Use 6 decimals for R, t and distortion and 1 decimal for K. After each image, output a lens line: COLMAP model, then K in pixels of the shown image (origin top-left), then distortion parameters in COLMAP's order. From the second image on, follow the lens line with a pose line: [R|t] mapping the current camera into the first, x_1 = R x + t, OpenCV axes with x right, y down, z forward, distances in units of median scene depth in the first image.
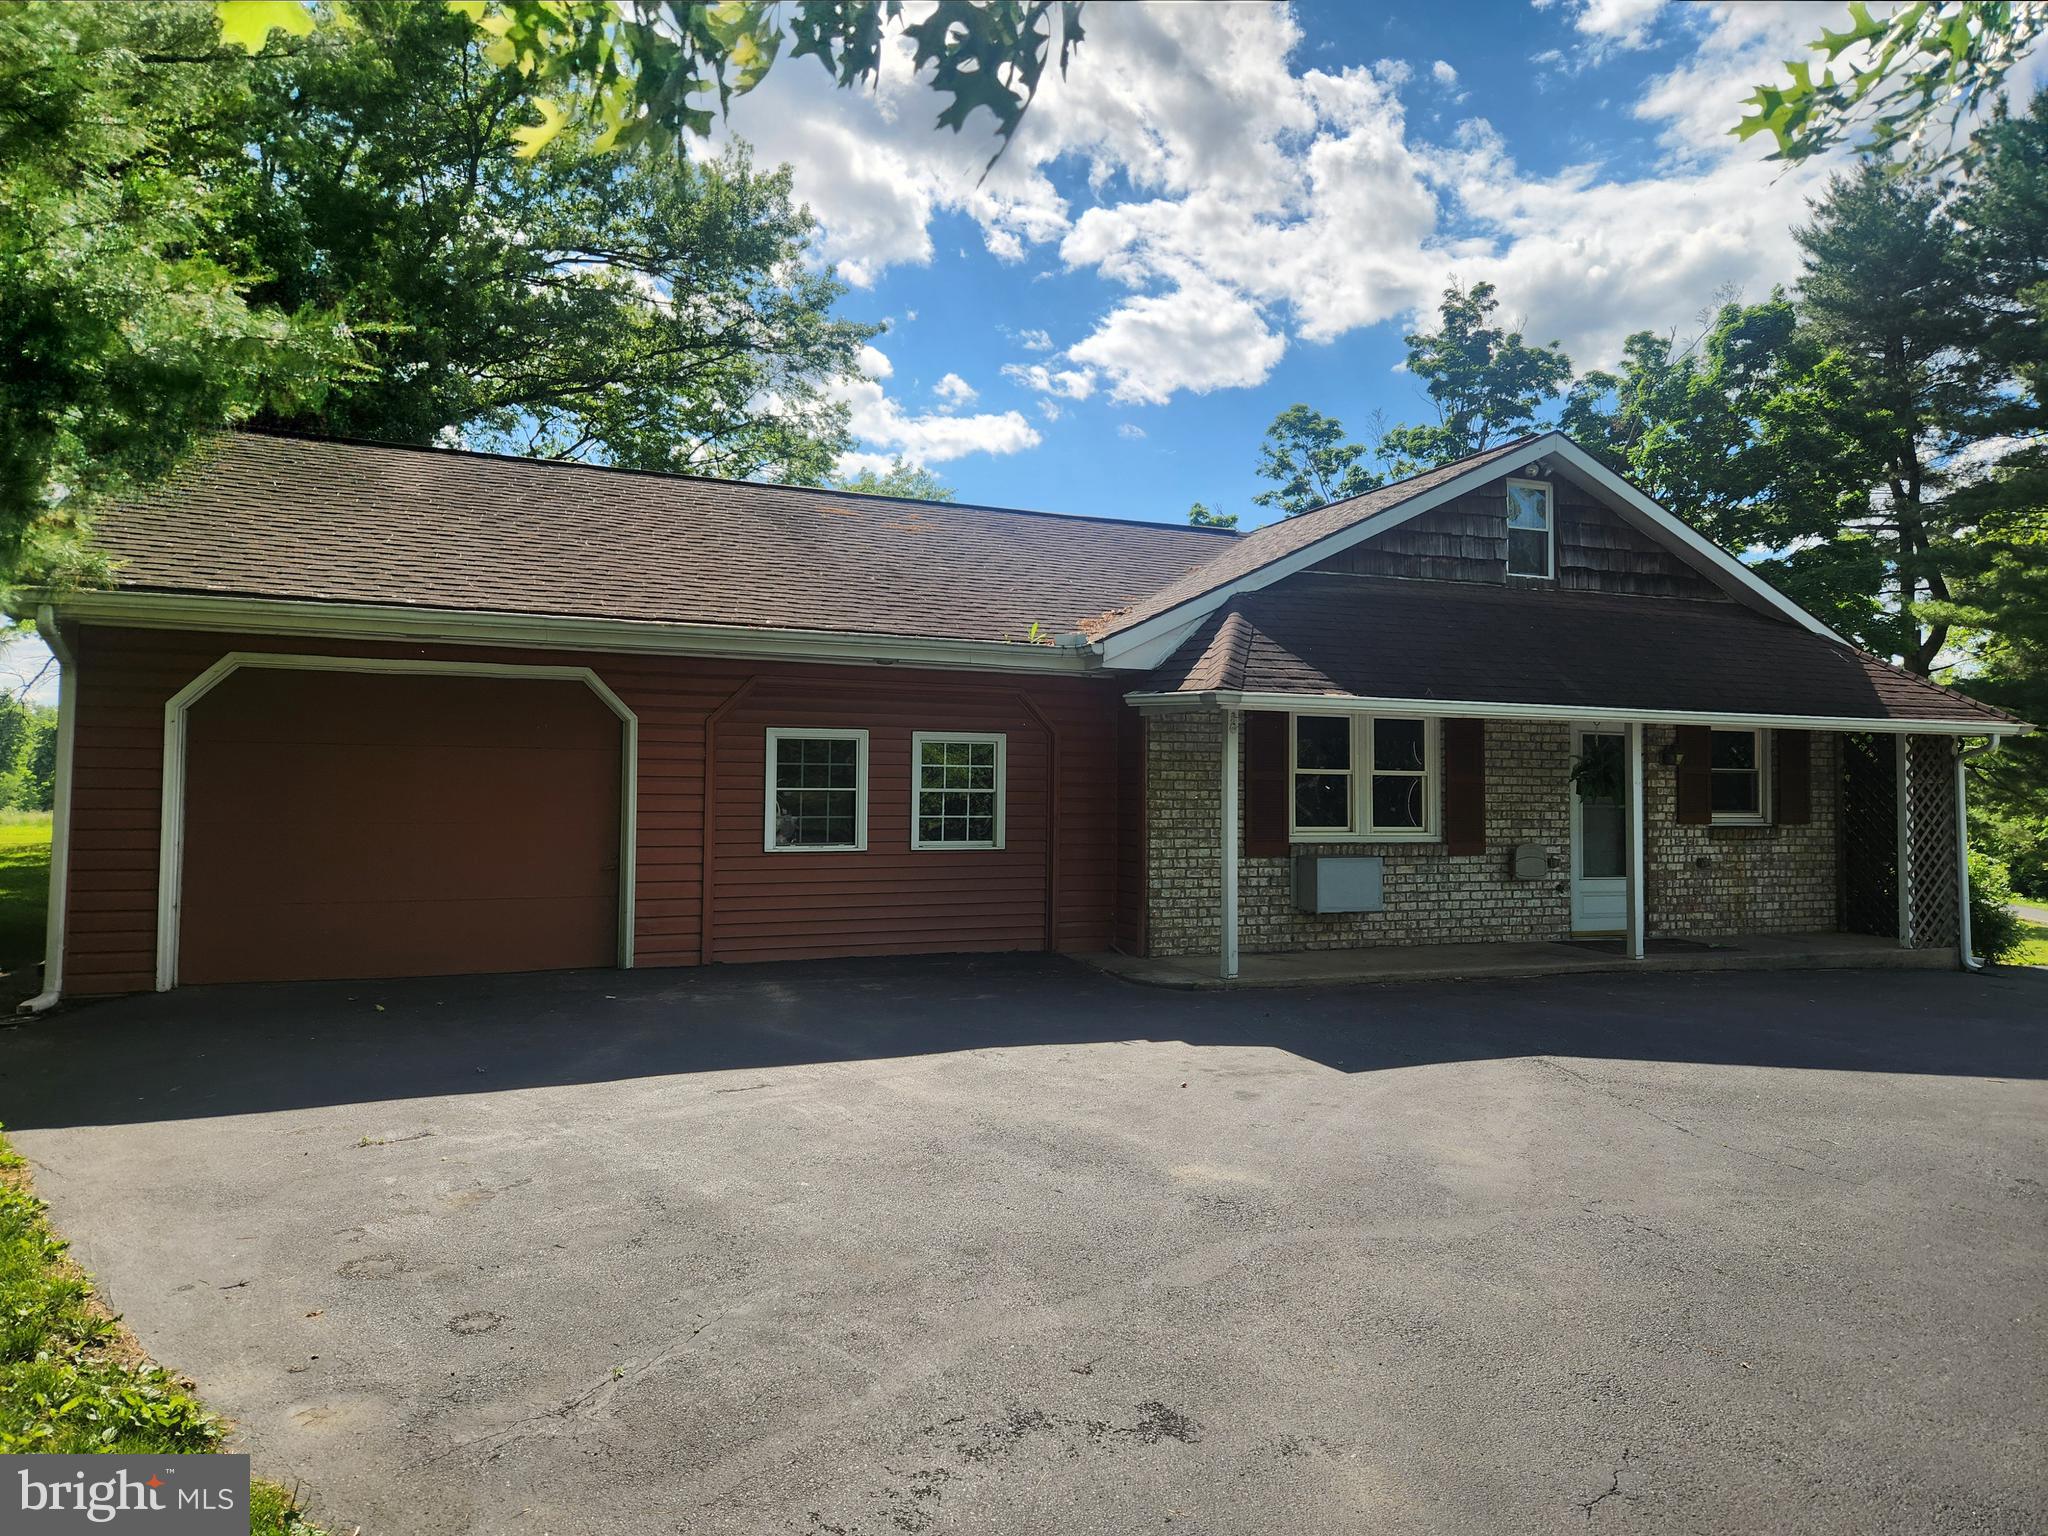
lens RADIAL K [[1380.5, 0, 1058.0], [0, 1380.5, 744.0], [0, 0, 1]] dist [0.081683, -0.064134]
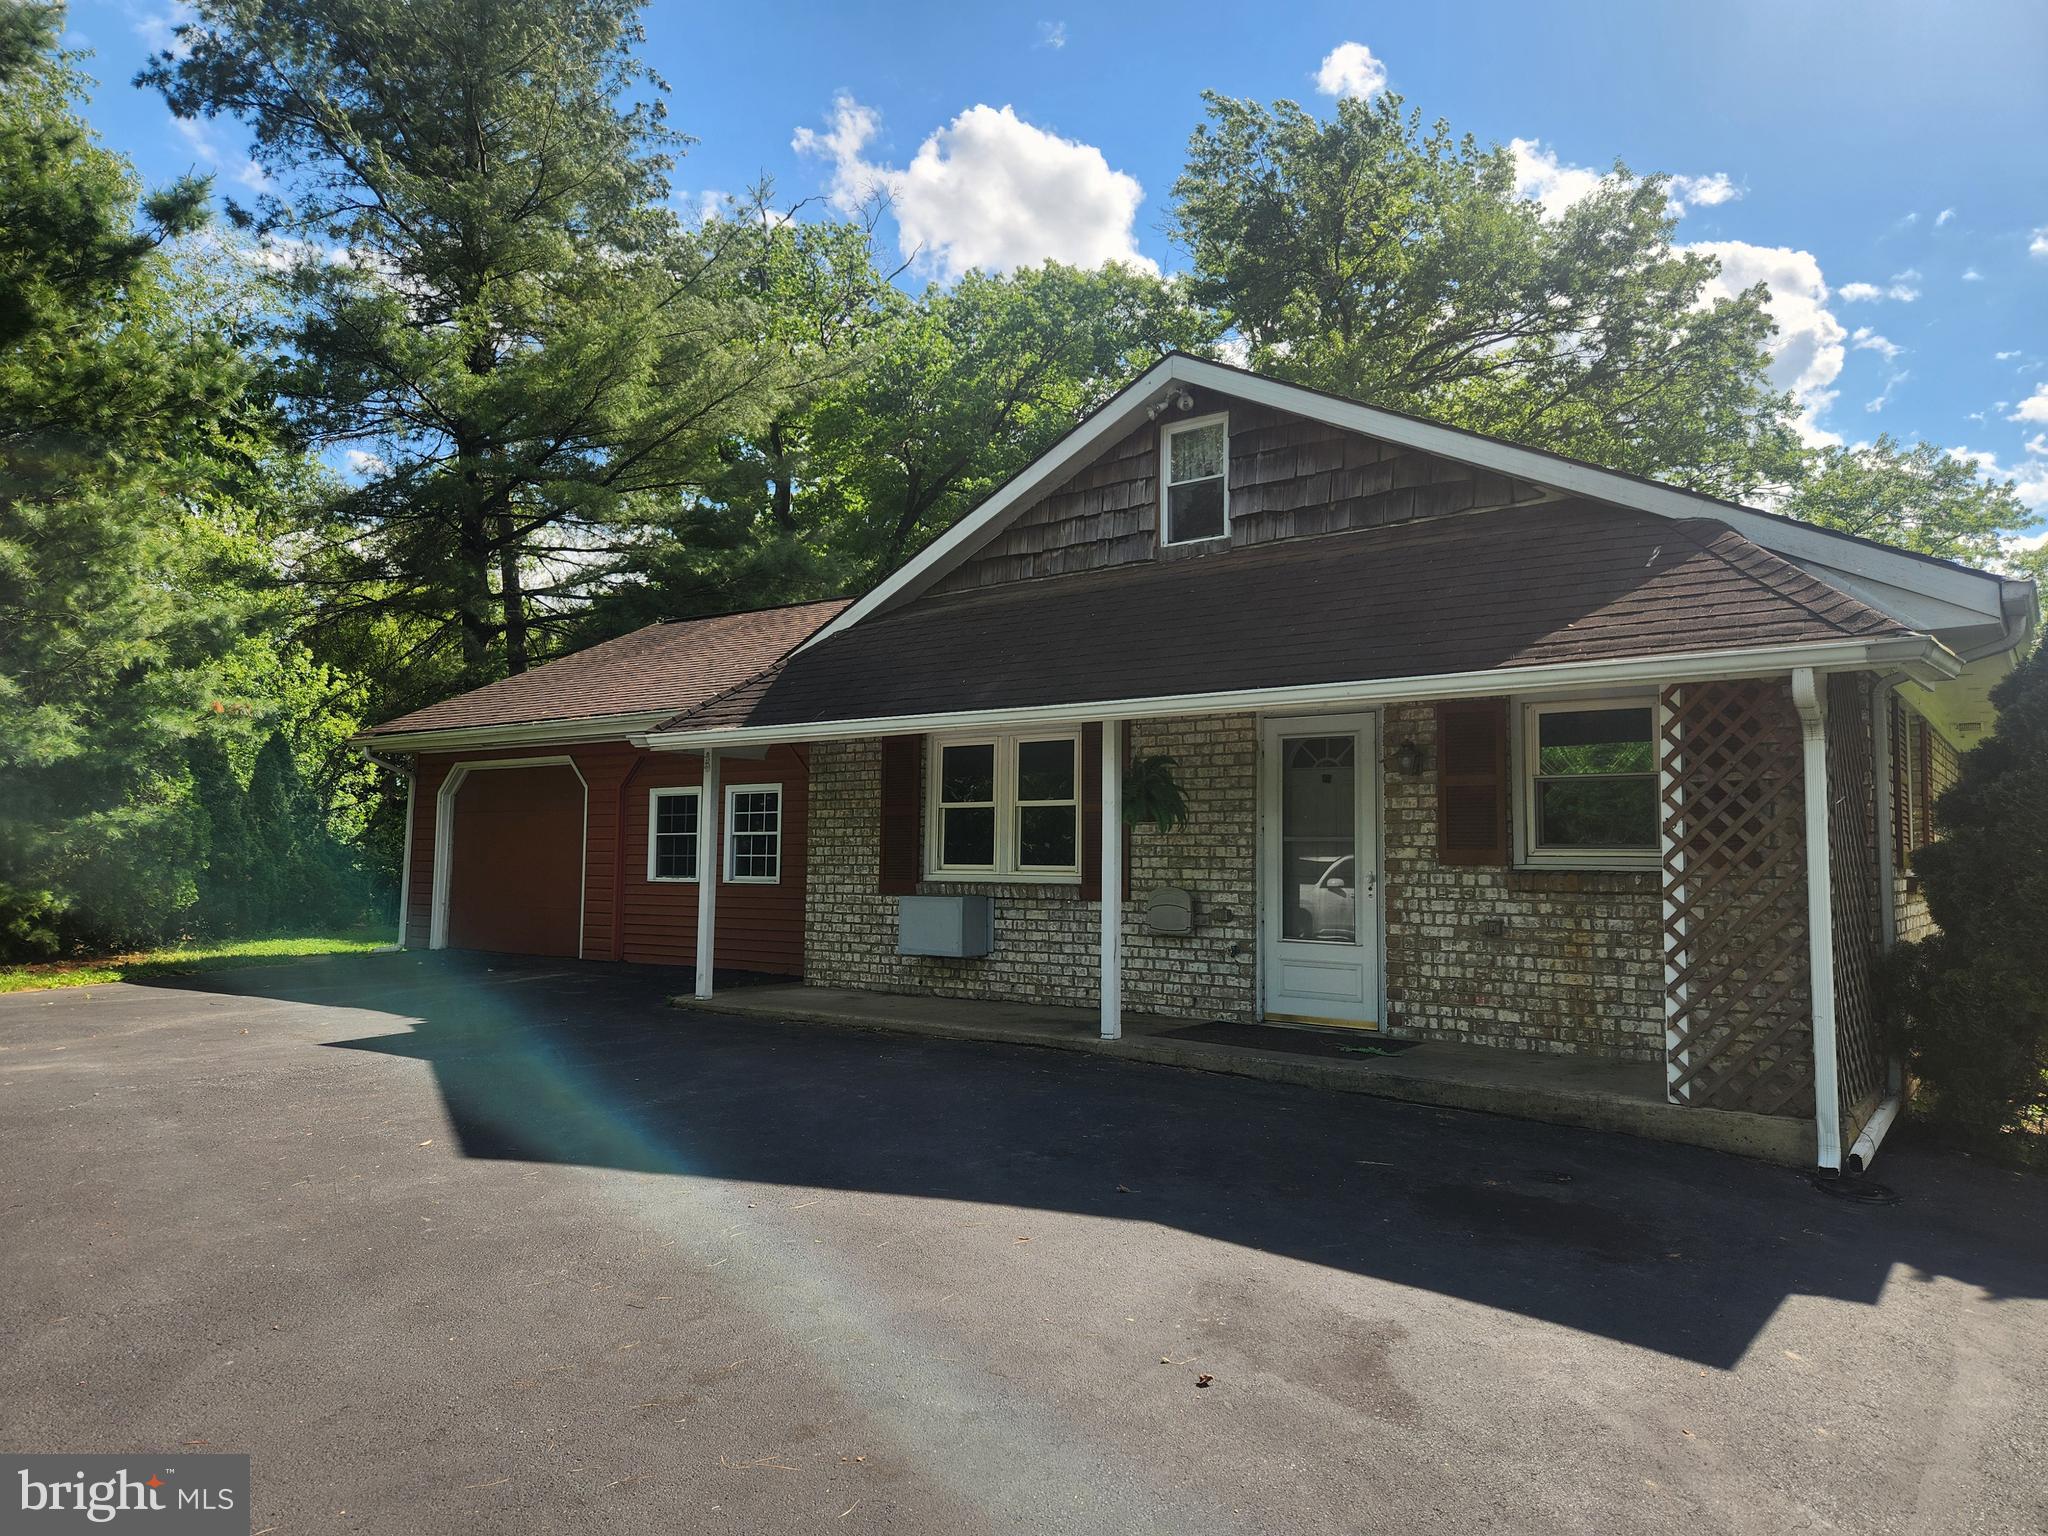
lens RADIAL K [[1380.5, 0, 1058.0], [0, 1380.5, 744.0], [0, 0, 1]] dist [0.081683, -0.064134]
pose [[0.495634, -0.077270, -0.865087, 0.979952], [0.029286, 0.996955, -0.072270, 0.045892], [0.868037, 0.010485, 0.496388, 0.568594]]
